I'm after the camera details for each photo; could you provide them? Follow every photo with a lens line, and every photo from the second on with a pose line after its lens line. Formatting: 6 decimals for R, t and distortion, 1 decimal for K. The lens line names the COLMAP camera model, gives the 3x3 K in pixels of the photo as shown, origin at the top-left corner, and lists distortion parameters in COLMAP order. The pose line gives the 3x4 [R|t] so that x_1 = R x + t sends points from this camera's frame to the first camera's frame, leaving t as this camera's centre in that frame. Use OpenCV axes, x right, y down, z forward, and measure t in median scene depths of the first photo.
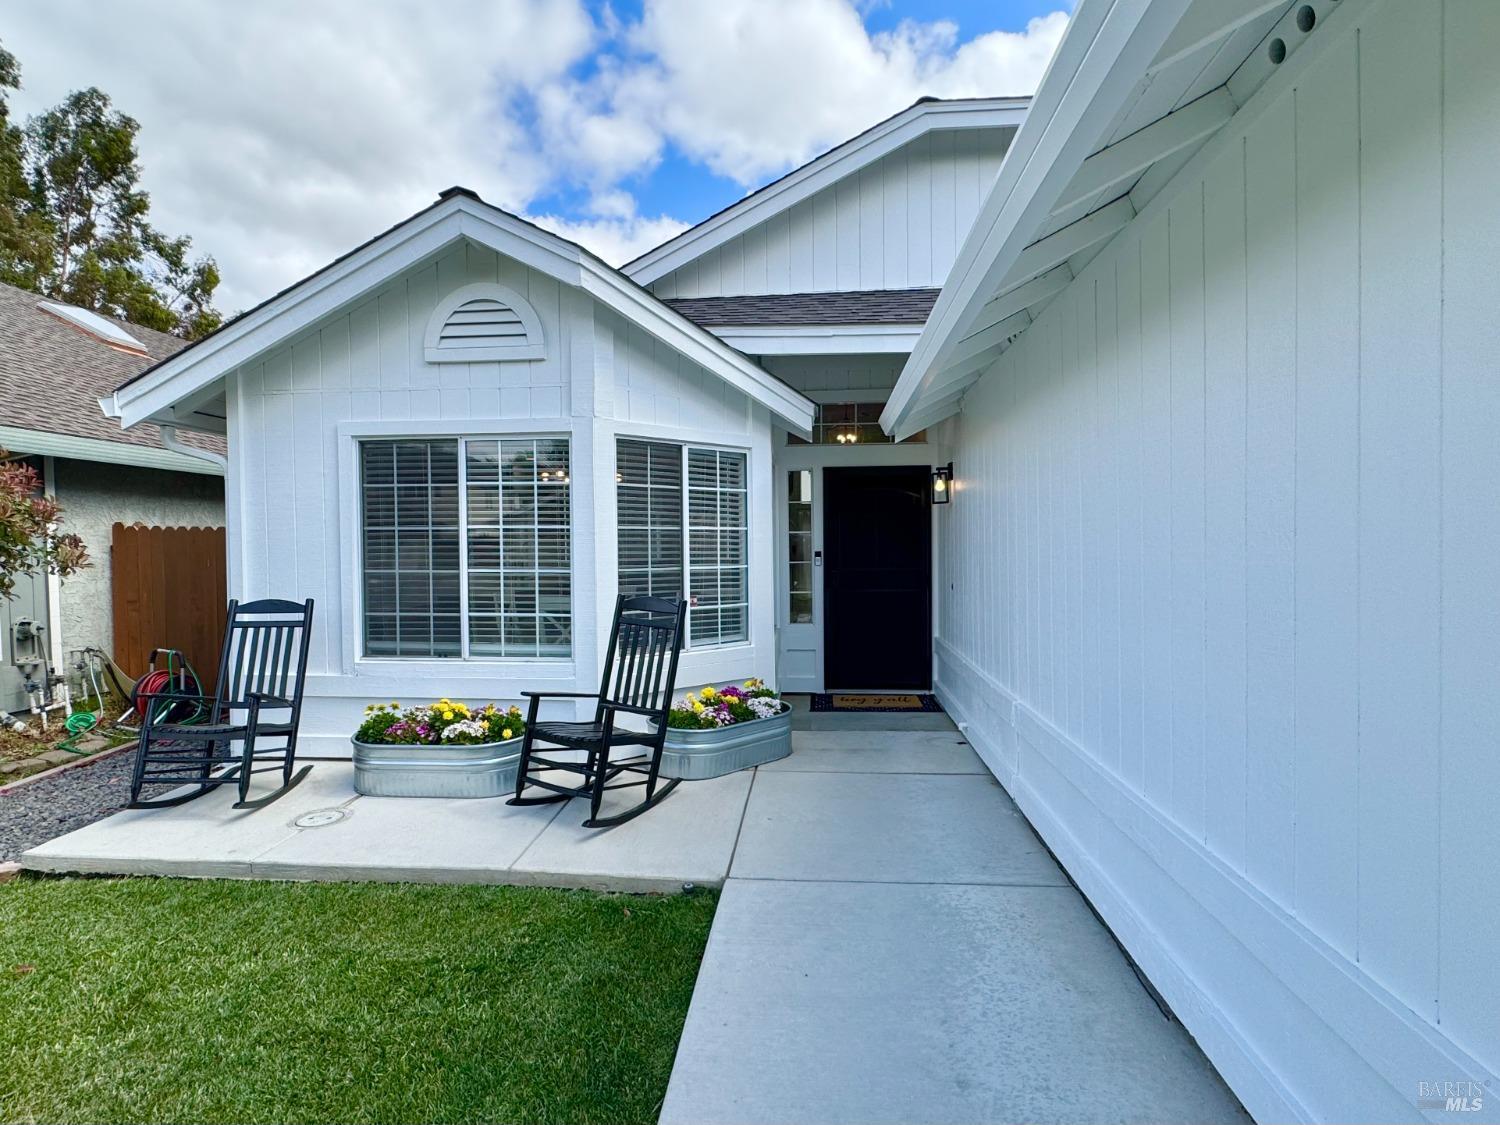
lens RADIAL K [[780.9, 0, 752.0], [0, 780.9, 565.0], [0, 0, 1]] dist [-0.000815, 0.000254]
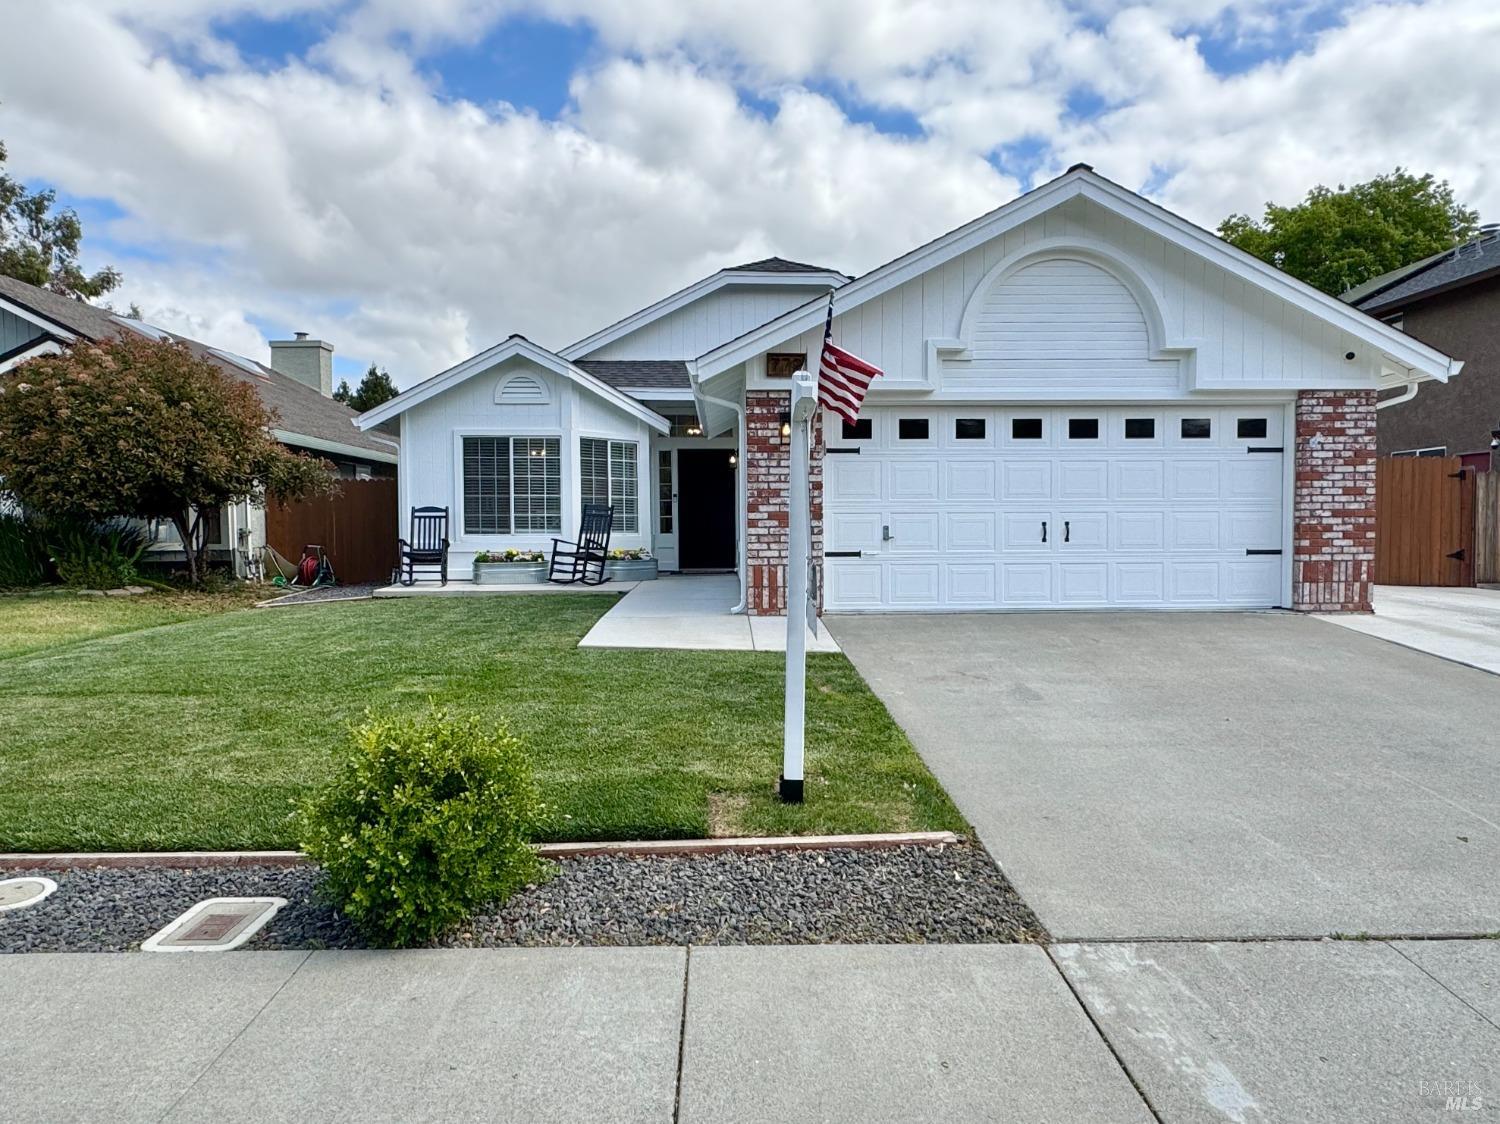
lens RADIAL K [[932.9, 0, 750.3], [0, 932.9, 554.4], [0, 0, 1]] dist [-0.000733, 0.001056]
pose [[0.992713, -0.000918, 0.120498, -0.008261], [0.000147, 0.999979, 0.006406, 0.157095], [-0.120501, -0.006342, 0.992693, -1.734437]]
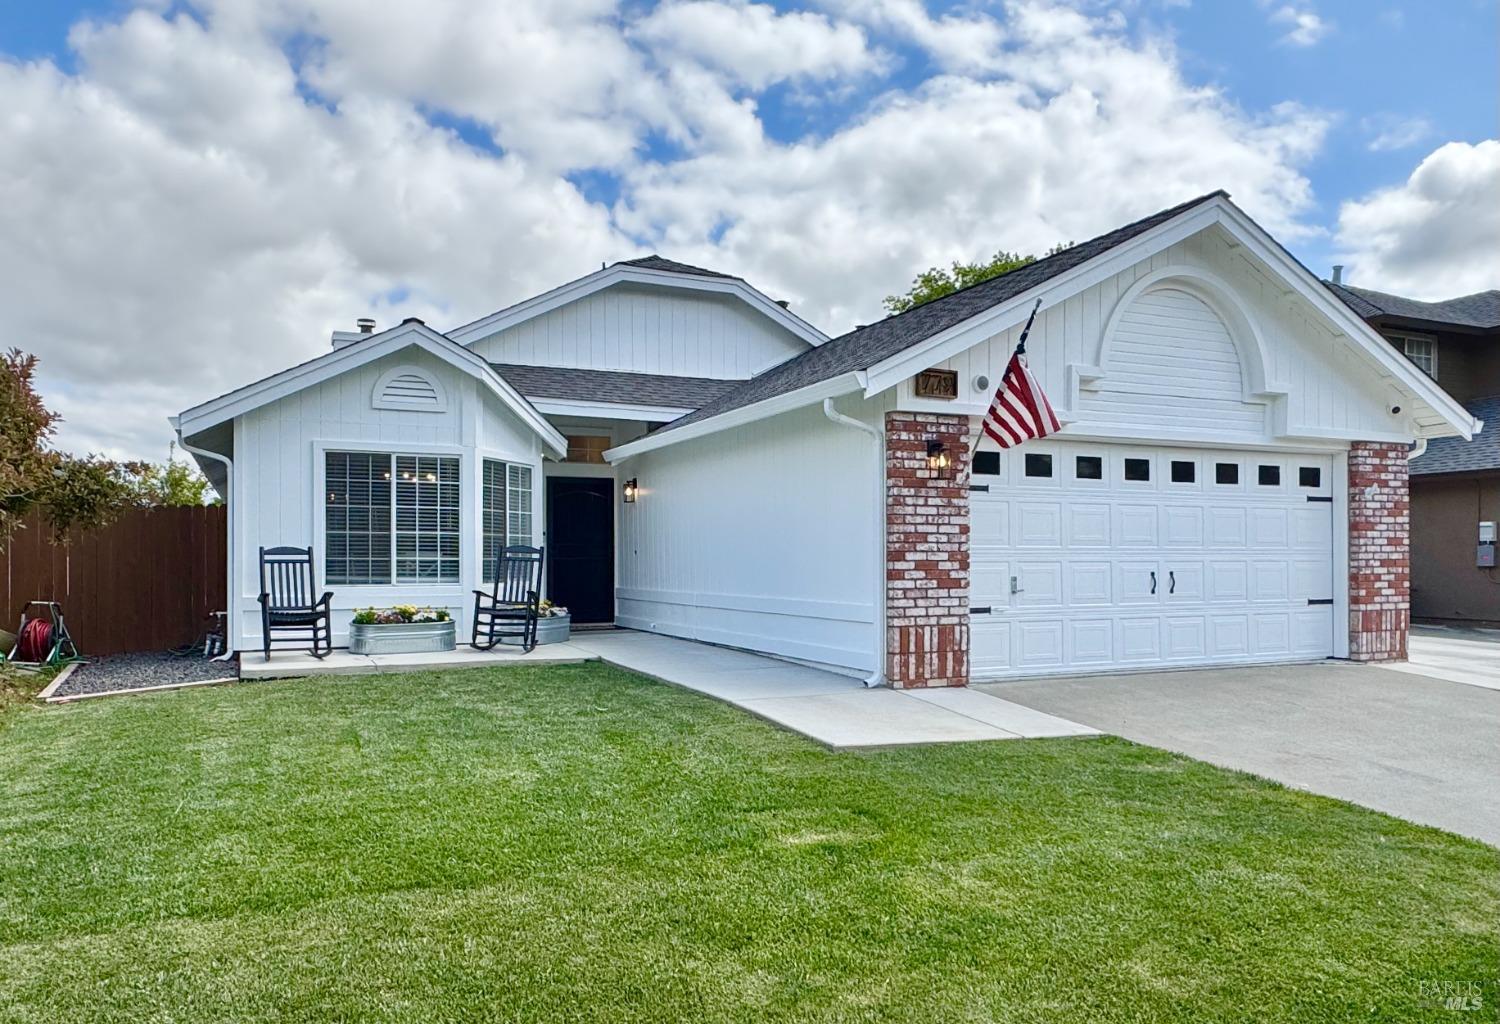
lens RADIAL K [[996.4, 0, 694.1], [0, 996.4, 551.9], [0, 0, 1]] dist [0.008674, 0.000318]
pose [[0.882615, 0.009463, 0.470002, -0.791268], [0.007151, 0.999411, -0.033550, 0.123360], [-0.470043, 0.032973, 0.882028, -1.175574]]
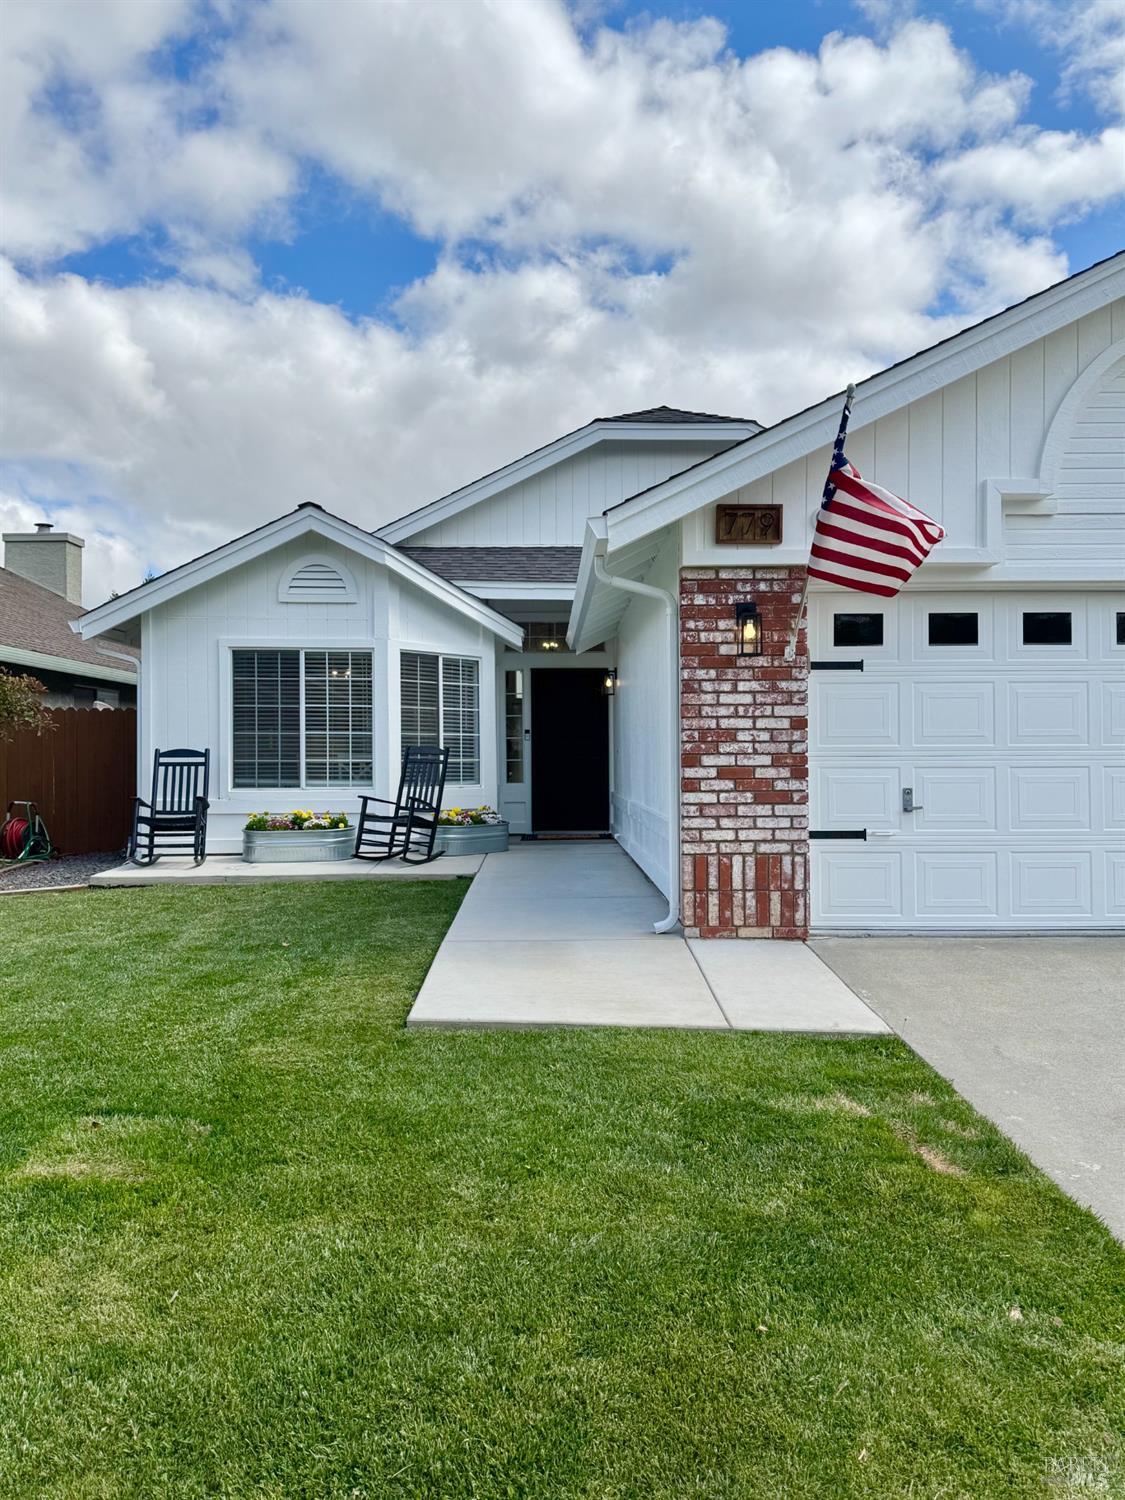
lens RADIAL K [[1040.1, 0, 562.5], [0, 1040.1, 750.0], [0, 0, 1]] dist [0.120705, -0.001170]
pose [[0.994395, 0.003855, 0.105658, -0.065948], [-0.000522, 0.999502, -0.031554, 0.106790], [-0.105727, 0.031322, 0.993902, -1.154004]]
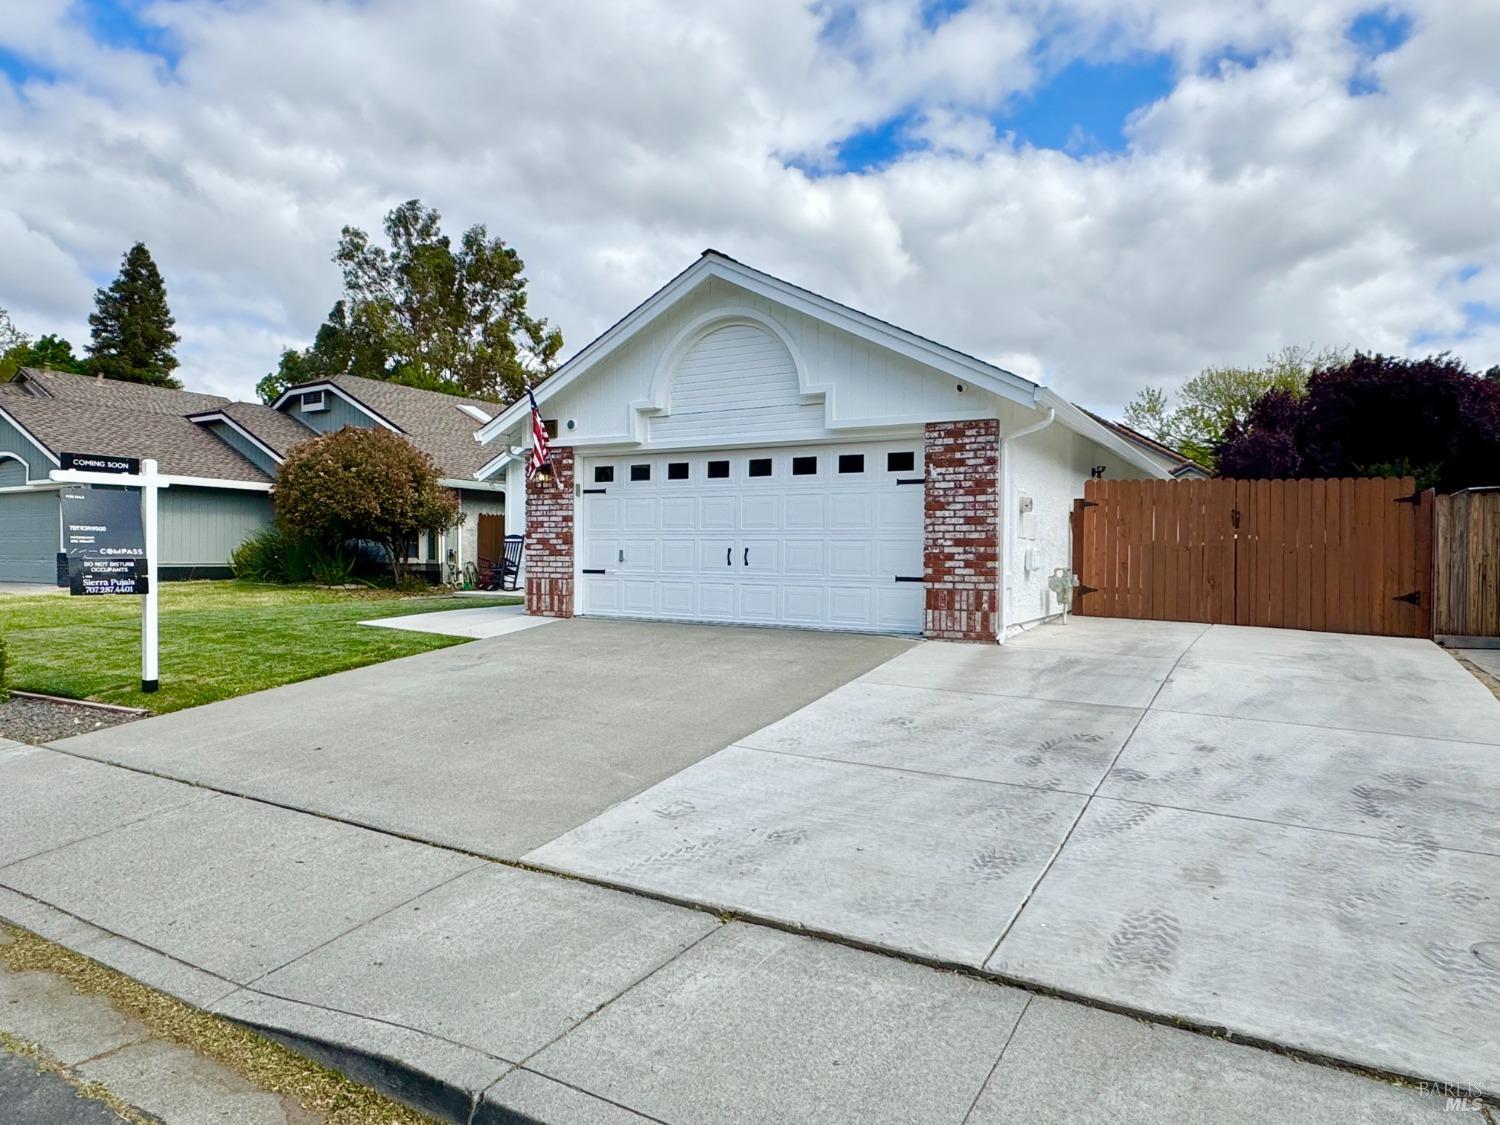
lens RADIAL K [[932.9, 0, 750.3], [0, 932.9, 554.9], [0, 0, 1]] dist [-0.000733, 0.001056]
pose [[0.907538, 0.017402, -0.419609, 1.743921], [-0.026965, 0.999494, -0.016871, 0.155570], [0.419104, 0.026626, 0.907548, -1.912656]]
